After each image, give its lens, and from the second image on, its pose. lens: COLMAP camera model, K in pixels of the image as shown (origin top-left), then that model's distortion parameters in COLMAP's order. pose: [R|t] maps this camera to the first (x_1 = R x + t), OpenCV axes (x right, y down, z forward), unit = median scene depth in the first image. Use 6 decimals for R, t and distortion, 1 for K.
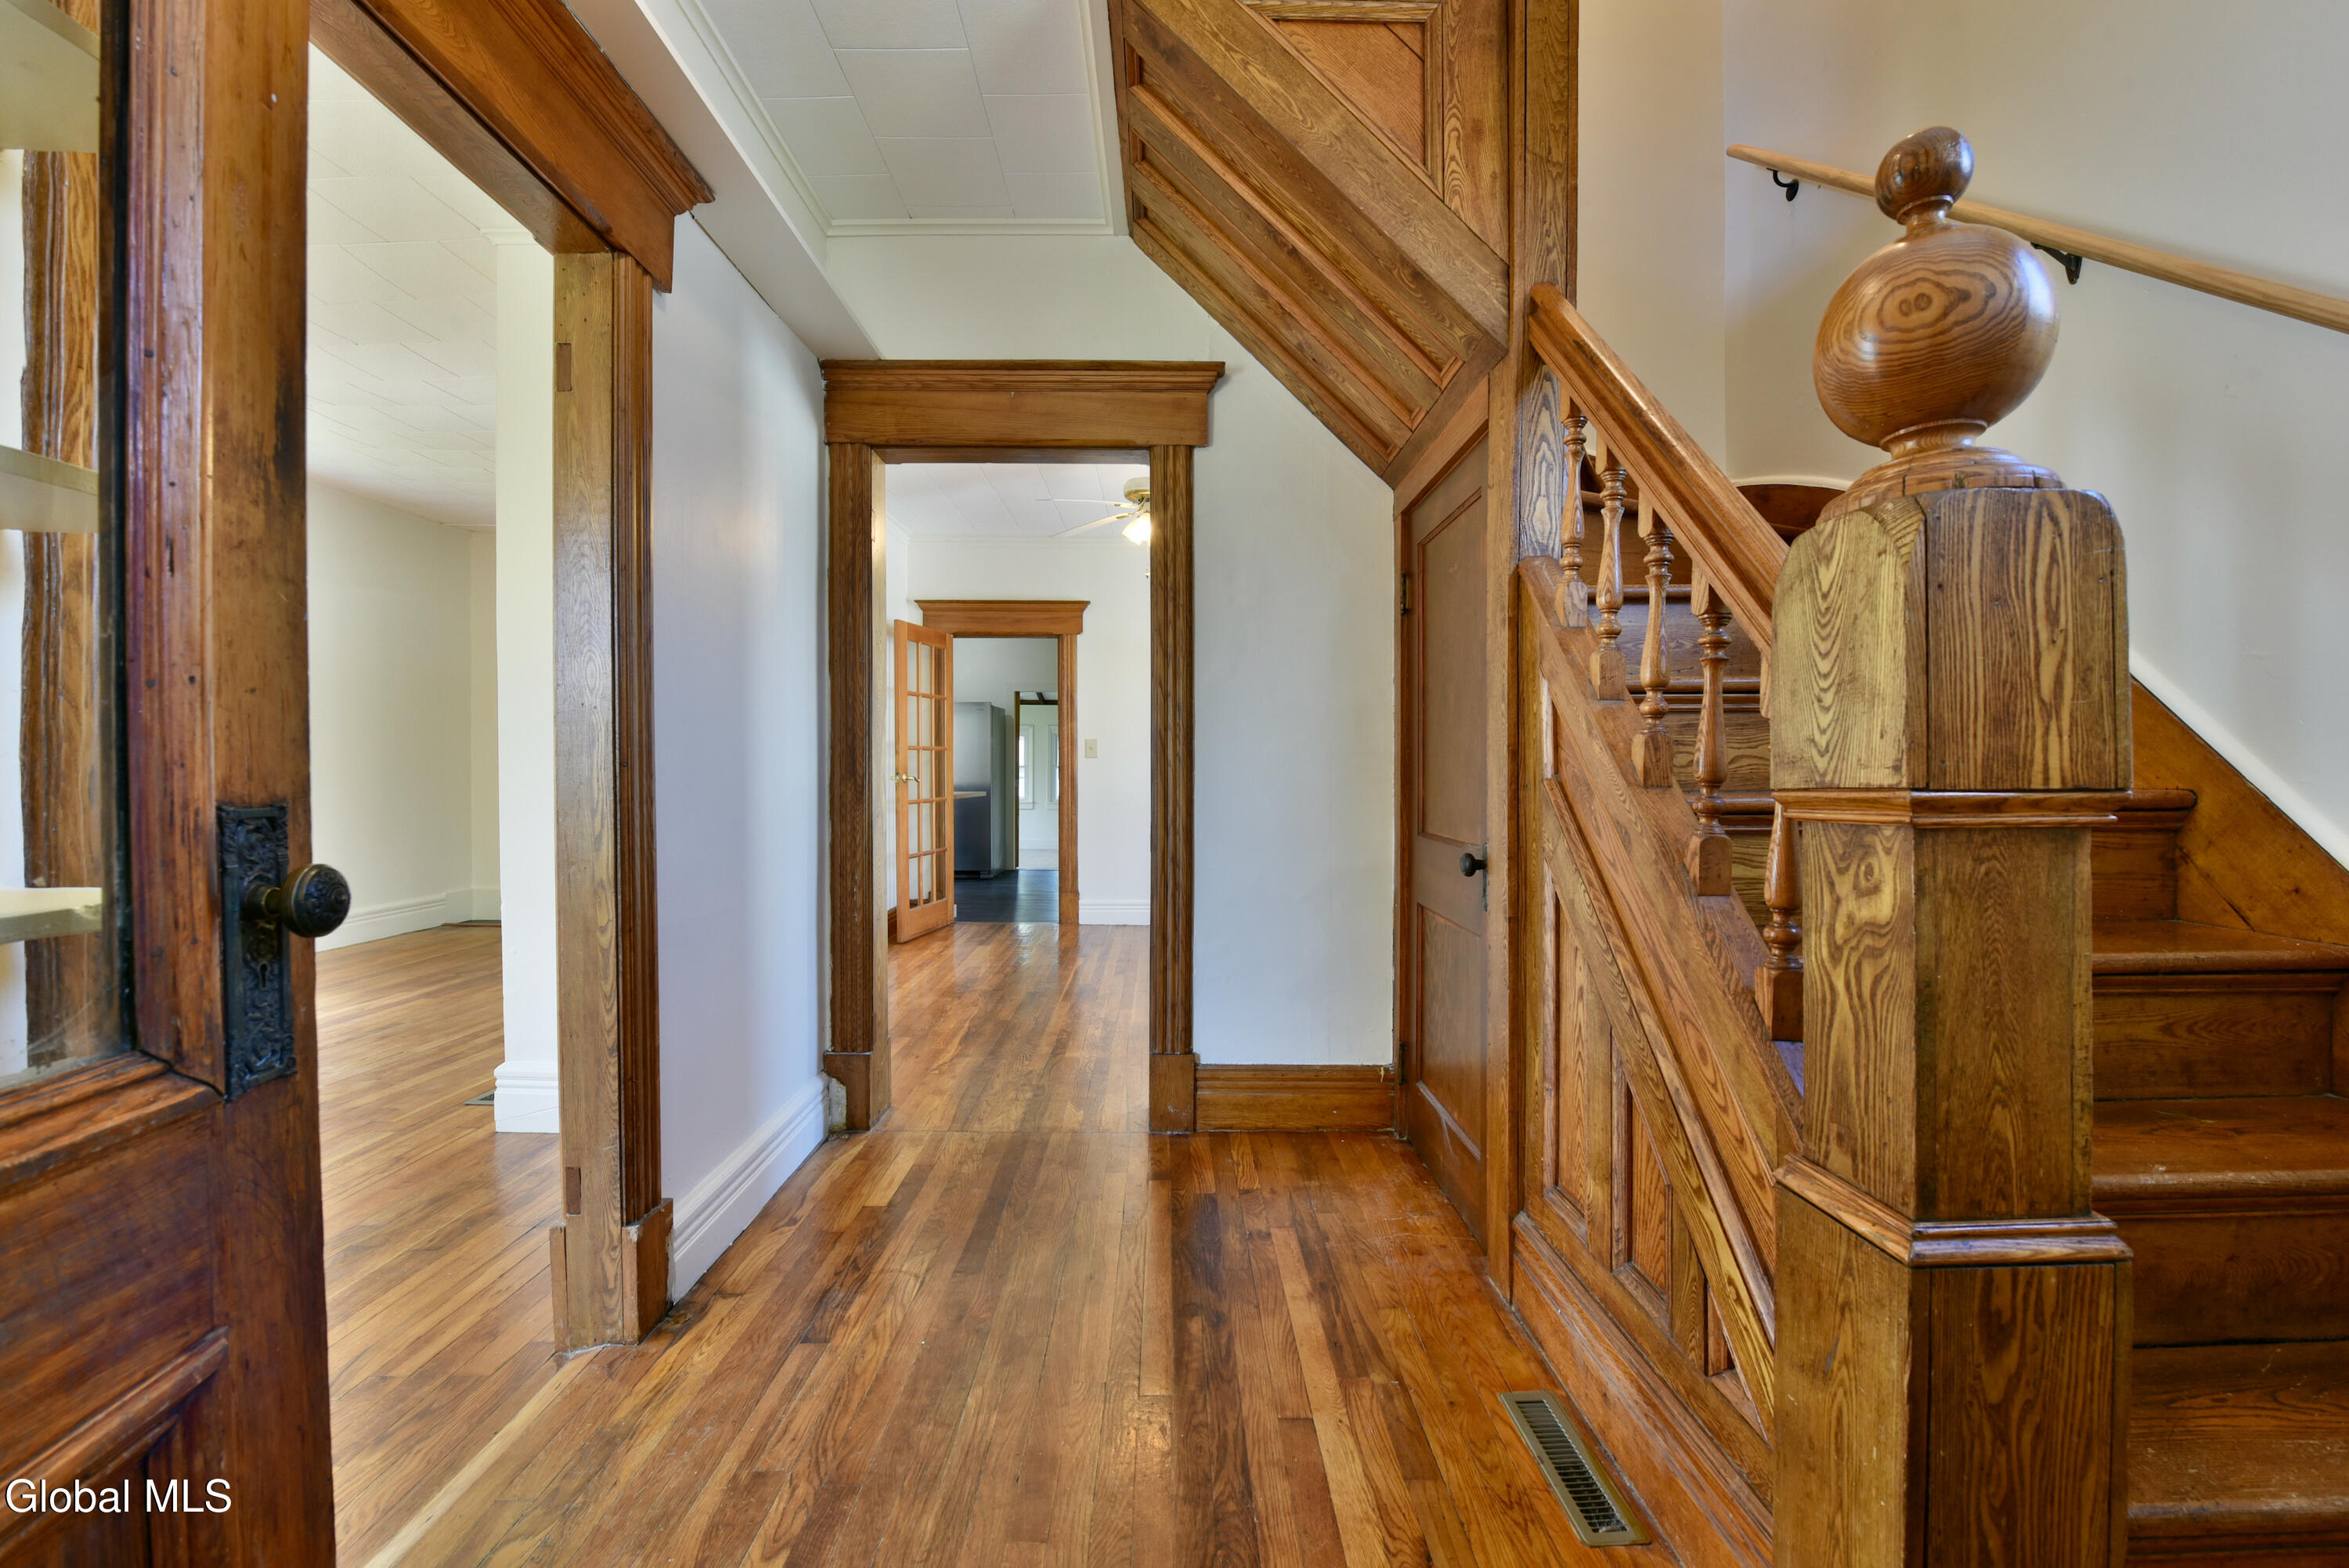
lens RADIAL K [[961.1, 0, 1154.5], [0, 961.1, 780.0], [0, 0, 1]] dist [-0.017333, -0.001199]
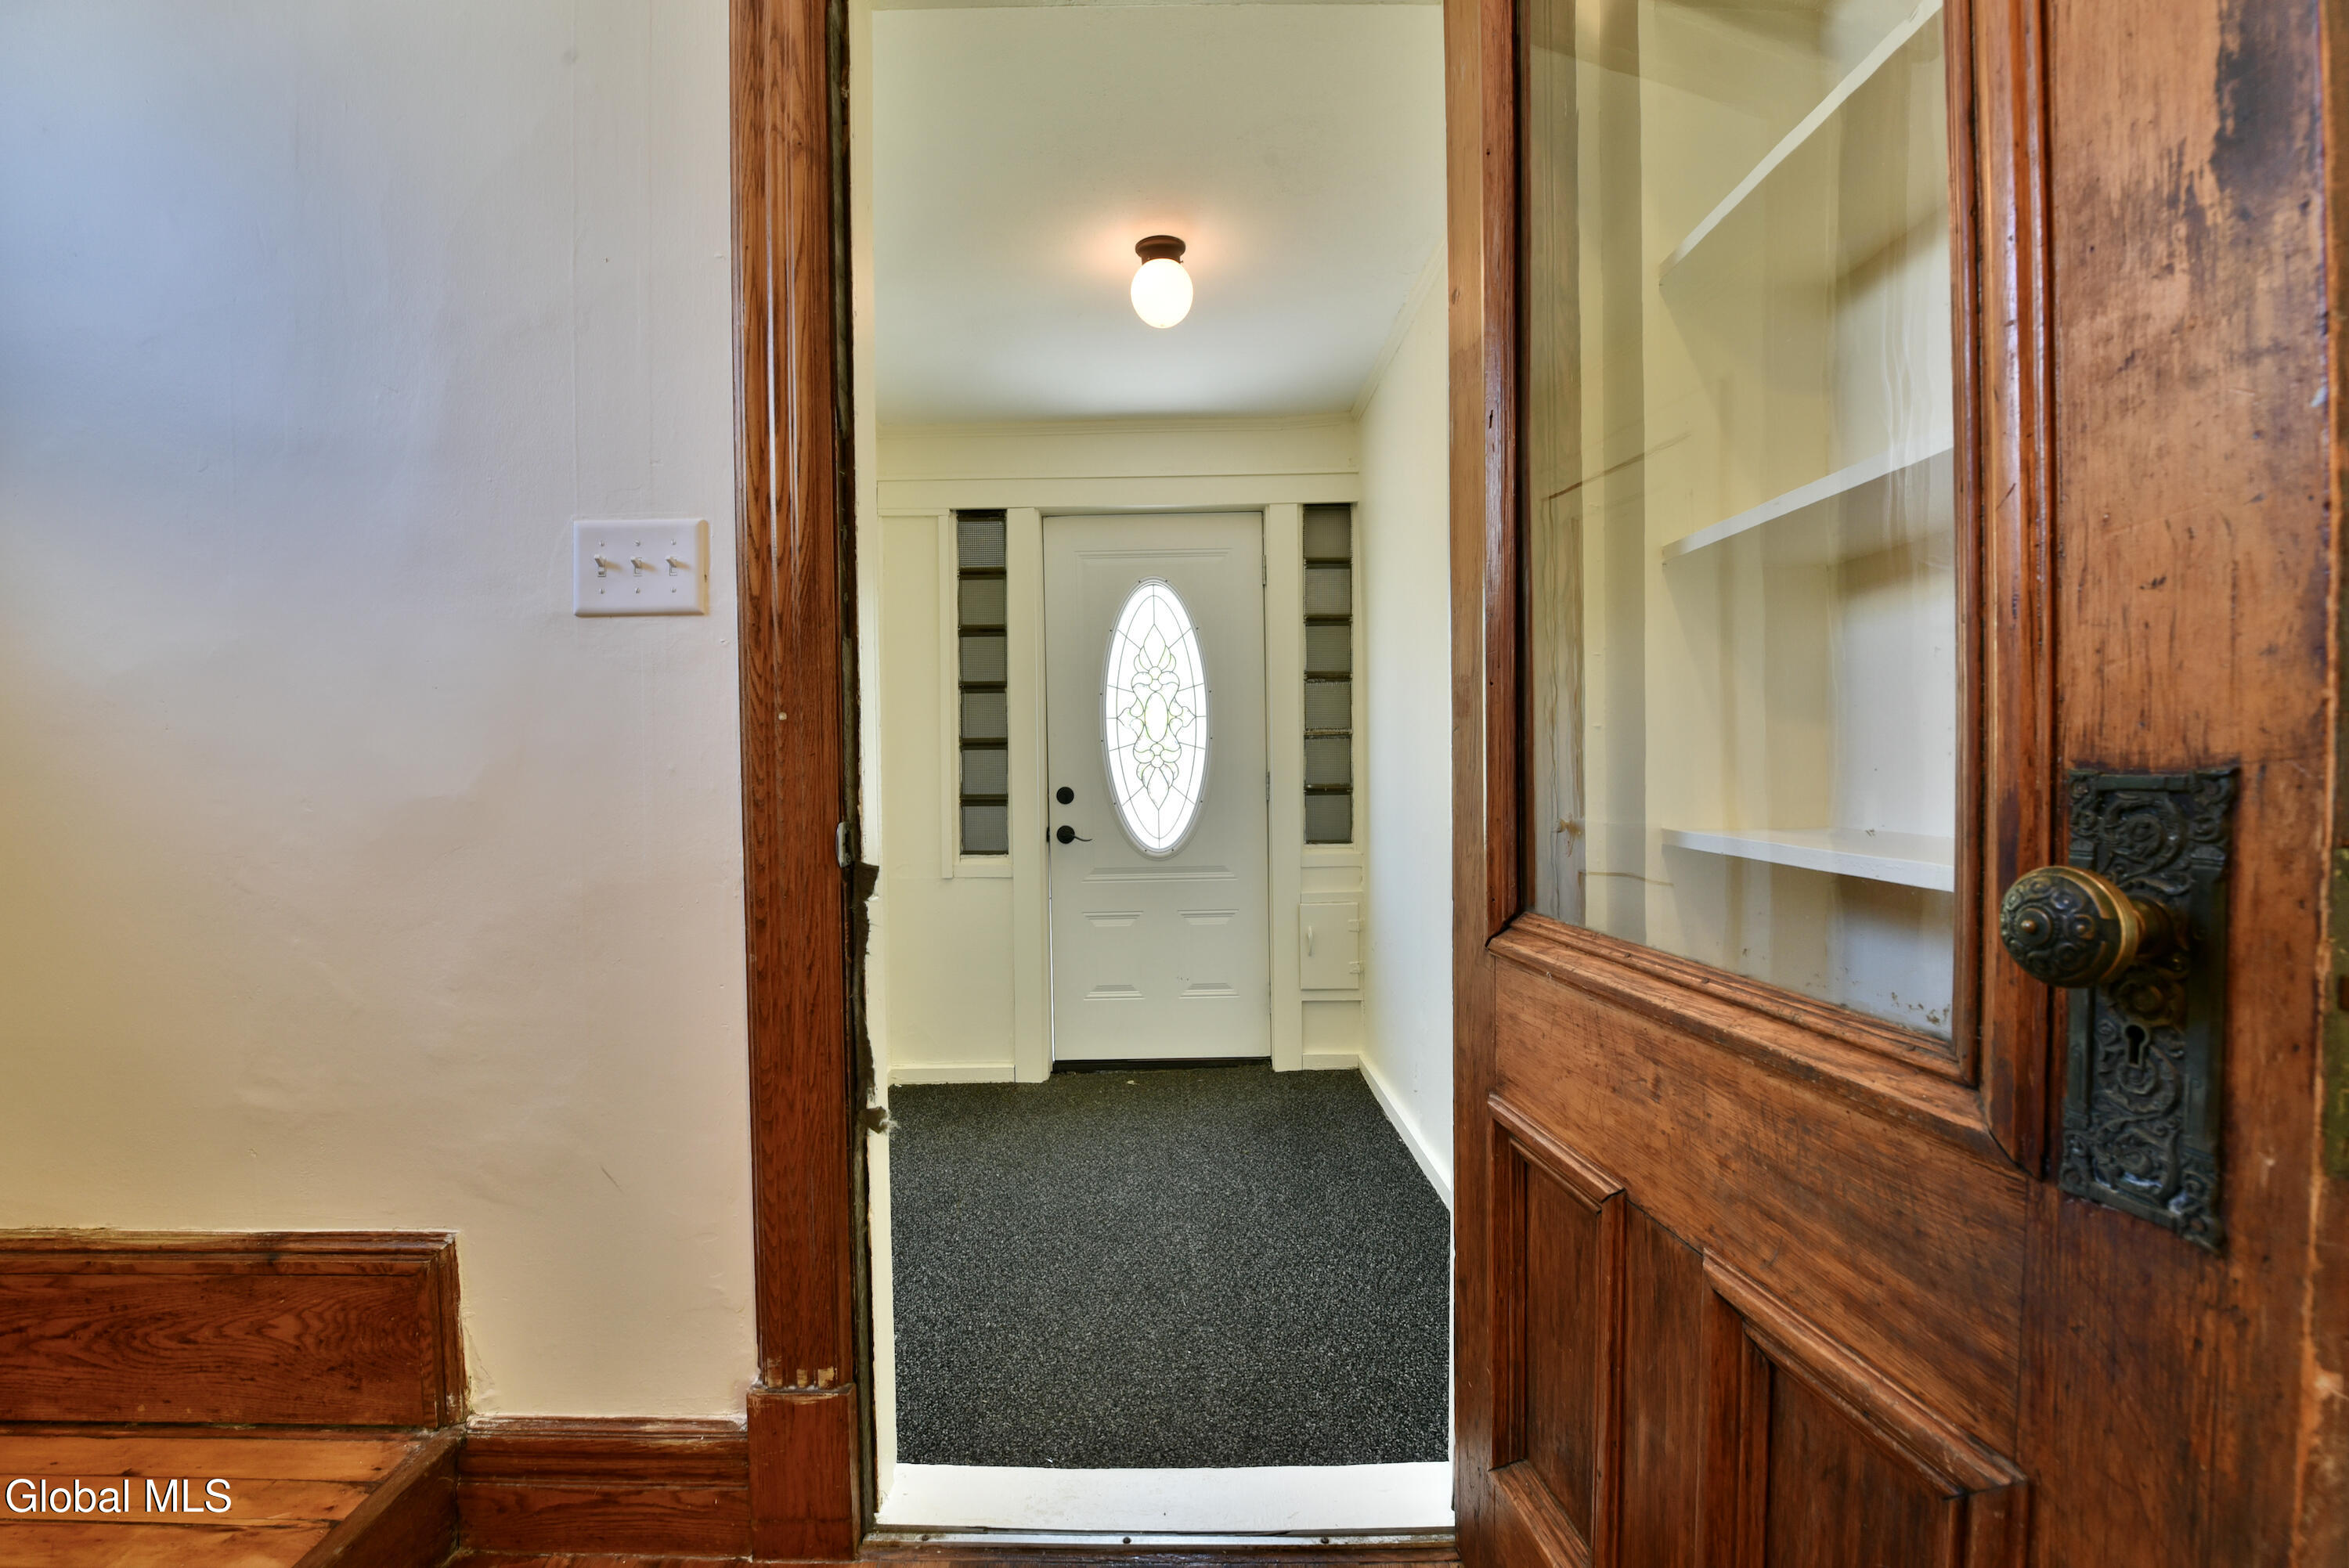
lens RADIAL K [[956.4, 0, 1172.5], [0, 956.4, 784.2], [0, 0, 1]] dist [-0.011159, -0.003917]
pose [[-0.999920, 0.012116, -0.003544, -0.353139], [0.012002, 0.999460, 0.030574, 0.011113], [0.003913, 0.030529, -0.999526, 1.834790]]
